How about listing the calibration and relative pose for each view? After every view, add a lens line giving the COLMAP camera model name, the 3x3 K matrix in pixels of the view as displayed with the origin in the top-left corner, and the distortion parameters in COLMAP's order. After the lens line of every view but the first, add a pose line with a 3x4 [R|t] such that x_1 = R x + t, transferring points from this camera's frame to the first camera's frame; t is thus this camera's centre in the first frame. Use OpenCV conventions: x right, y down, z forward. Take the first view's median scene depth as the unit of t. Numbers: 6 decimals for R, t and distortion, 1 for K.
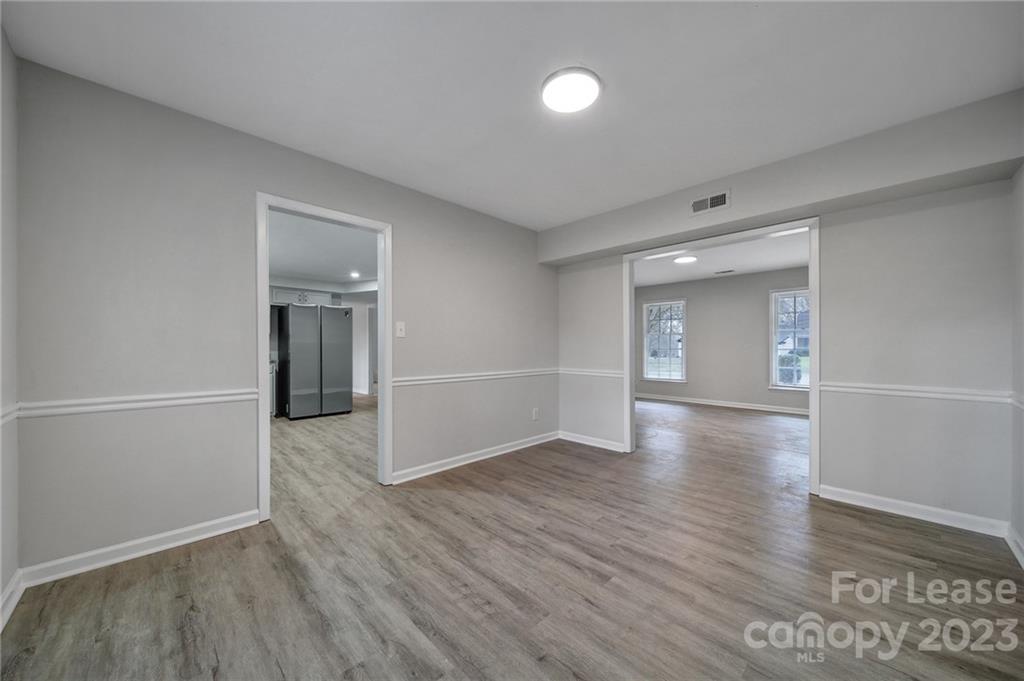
lens RADIAL K [[358.9, 0, 517.0], [0, 358.9, 347.3], [0, 0, 1]] dist [-0.003177, -0.000651]
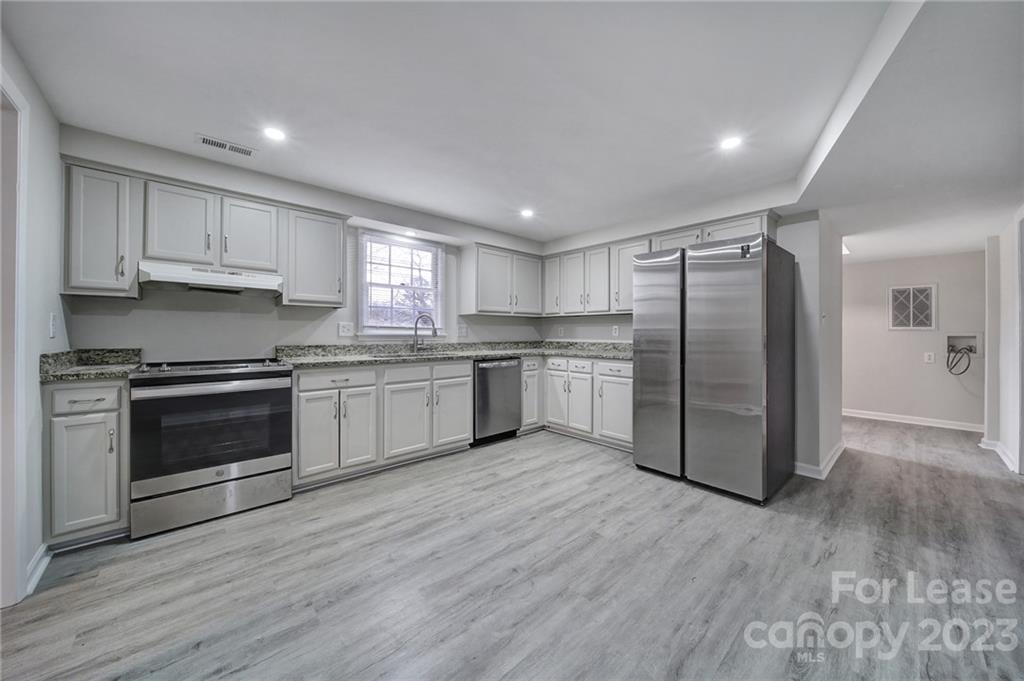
lens RADIAL K [[358.9, 0, 510.0], [0, 358.9, 332.8], [0, 0, 1]] dist [-0.003177, -0.000651]
pose [[-0.054340, -0.000261, -0.998522, -0.123045], [-0.000707, 1.000000, -0.000223, -0.002901], [0.998522, 0.000694, -0.054340, 1.559013]]
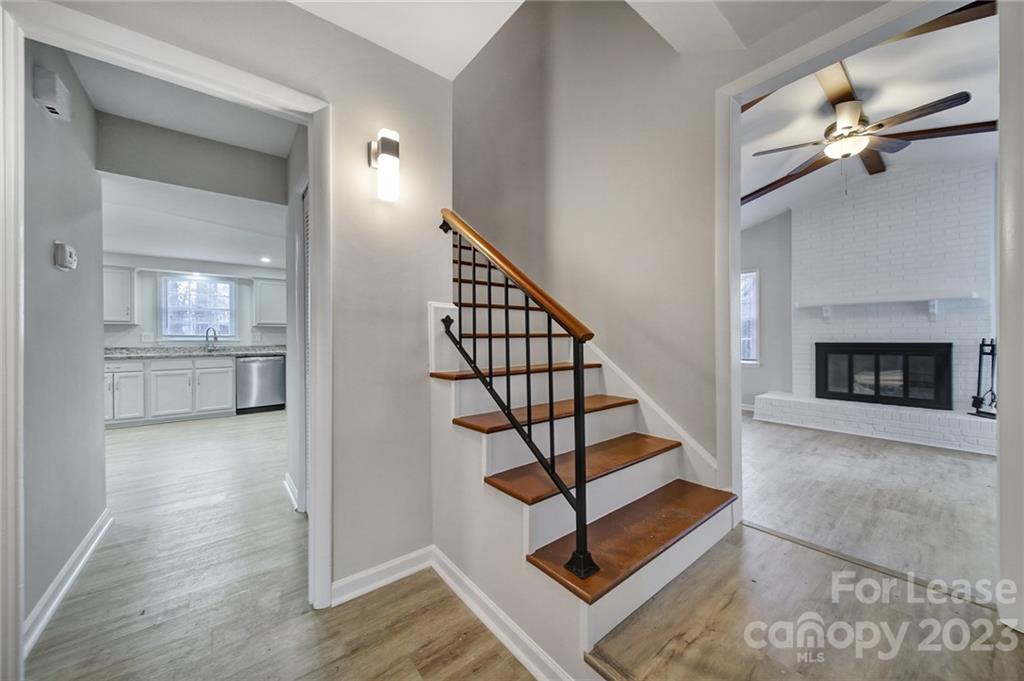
lens RADIAL K [[358.9, 0, 514.5], [0, 358.9, 337.4], [0, 0, 1]] dist [-0.003177, -0.000651]
pose [[-0.101191, 0.007117, -0.994842, 0.359485], [0.008233, 0.999946, 0.006316, -0.010407], [0.994833, -0.007552, -0.101244, 2.977948]]
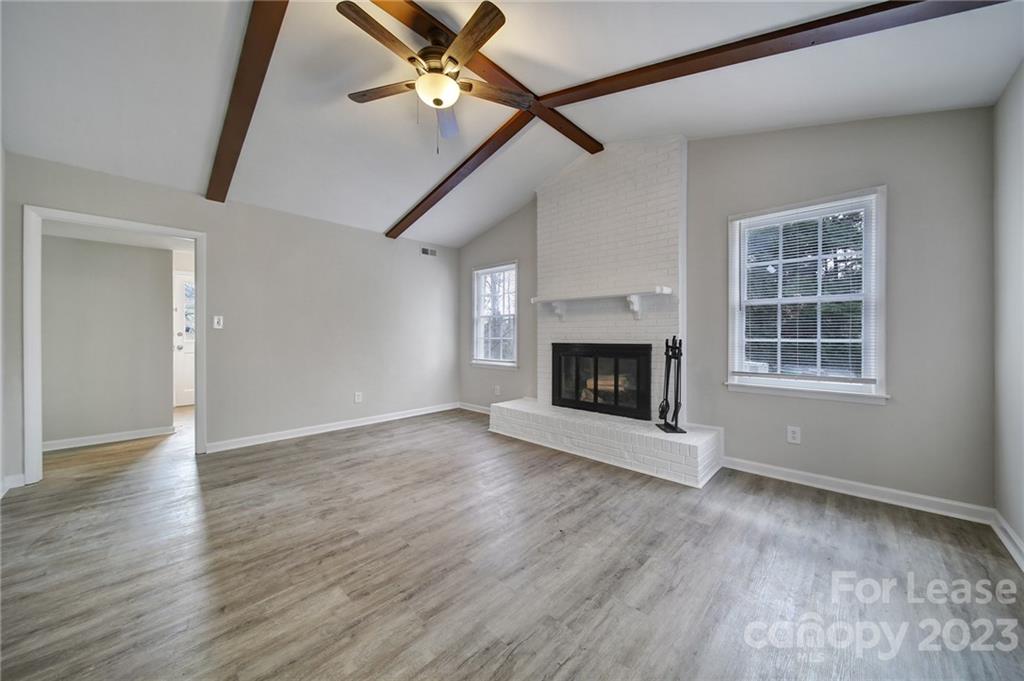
lens RADIAL K [[358.9, 0, 505.8], [0, 358.9, 334.6], [0, 0, 1]] dist [-0.003177, -0.000651]
pose [[0.031174, 0.004891, -0.999502, 0.034970], [-0.001207, 0.999987, 0.004856, -0.005107], [0.999513, 0.001055, 0.031179, 3.963029]]
